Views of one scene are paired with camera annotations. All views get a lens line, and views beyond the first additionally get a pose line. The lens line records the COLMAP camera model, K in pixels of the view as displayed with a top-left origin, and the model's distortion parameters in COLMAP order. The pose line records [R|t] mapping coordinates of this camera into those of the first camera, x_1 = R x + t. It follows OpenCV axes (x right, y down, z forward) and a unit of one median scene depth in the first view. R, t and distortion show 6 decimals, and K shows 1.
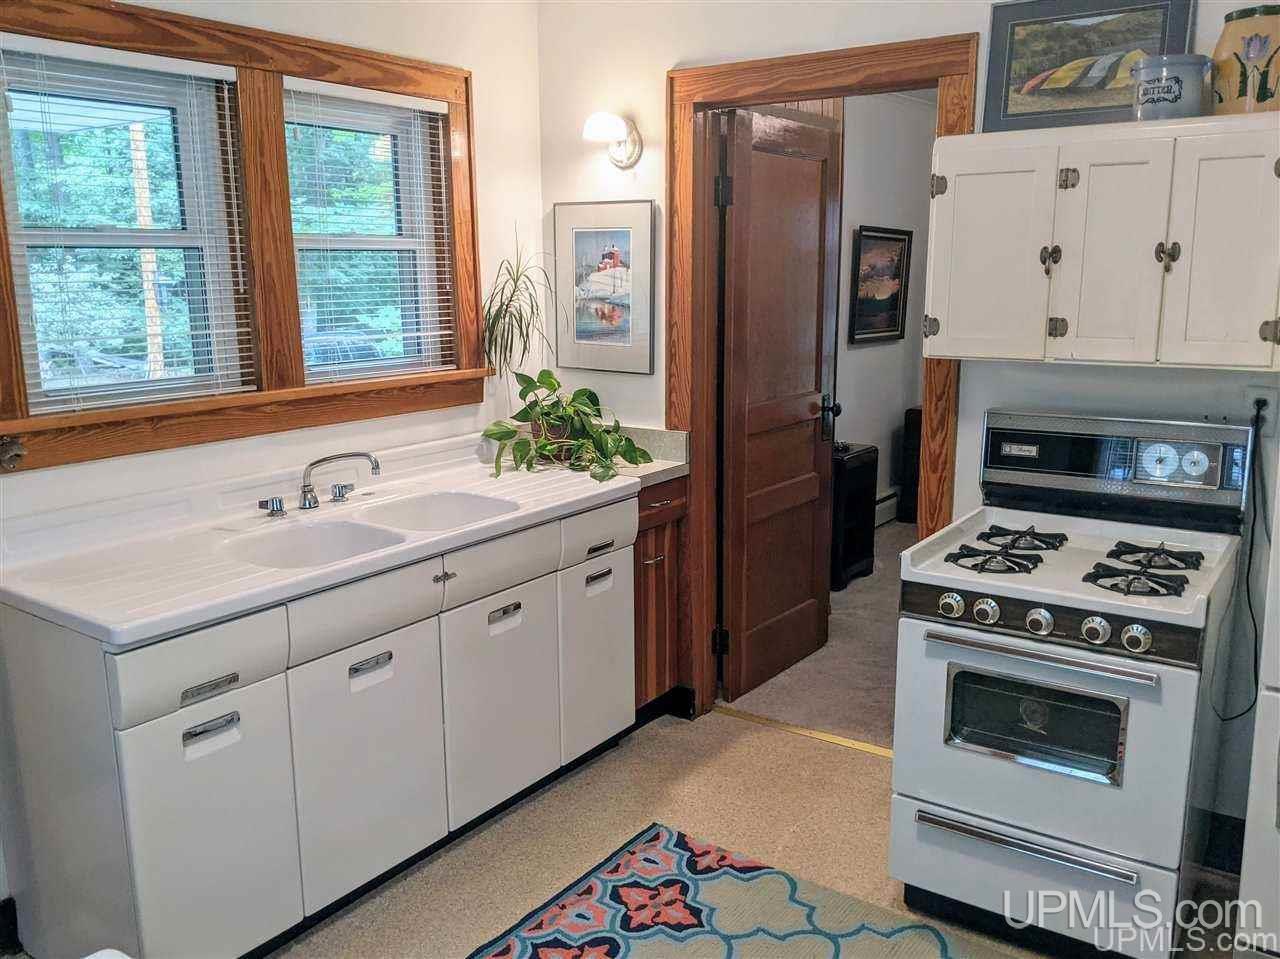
lens RADIAL K [[1102.1, 0, 640.0], [0, 1102.1, 479.5], [0, 0, 1]] dist [0.154252, -0.257317]
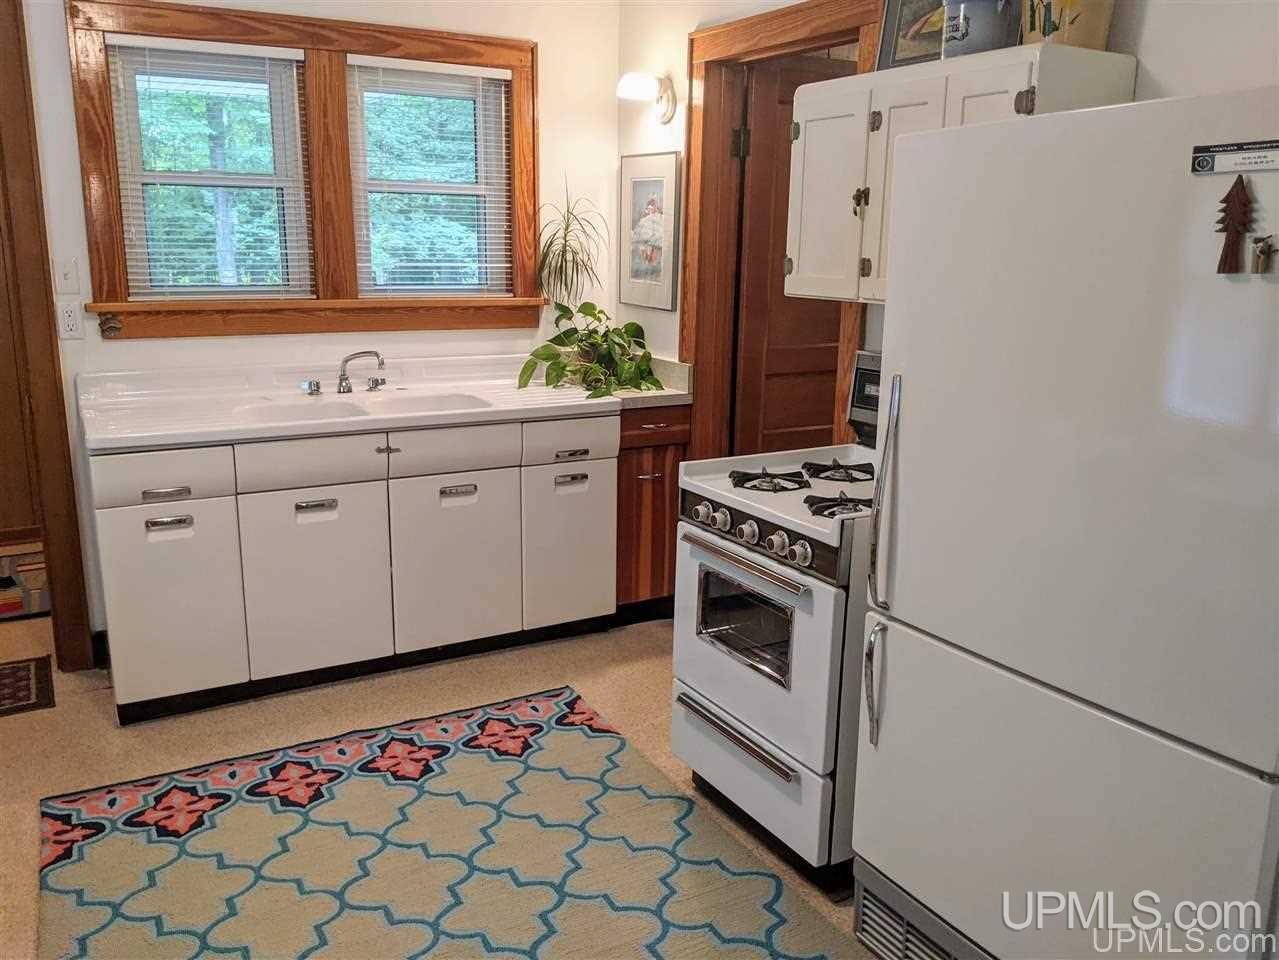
lens RADIAL K [[1079.1, 0, 639.0], [0, 1079.1, 486.2], [0, 0, 1]] dist [0.139106, -0.266626]
pose [[0.901540, 0.118071, -0.416274, 0.546470], [-0.104117, 0.992978, 0.056157, 0.026737], [0.419982, -0.007287, 0.907503, -0.005346]]
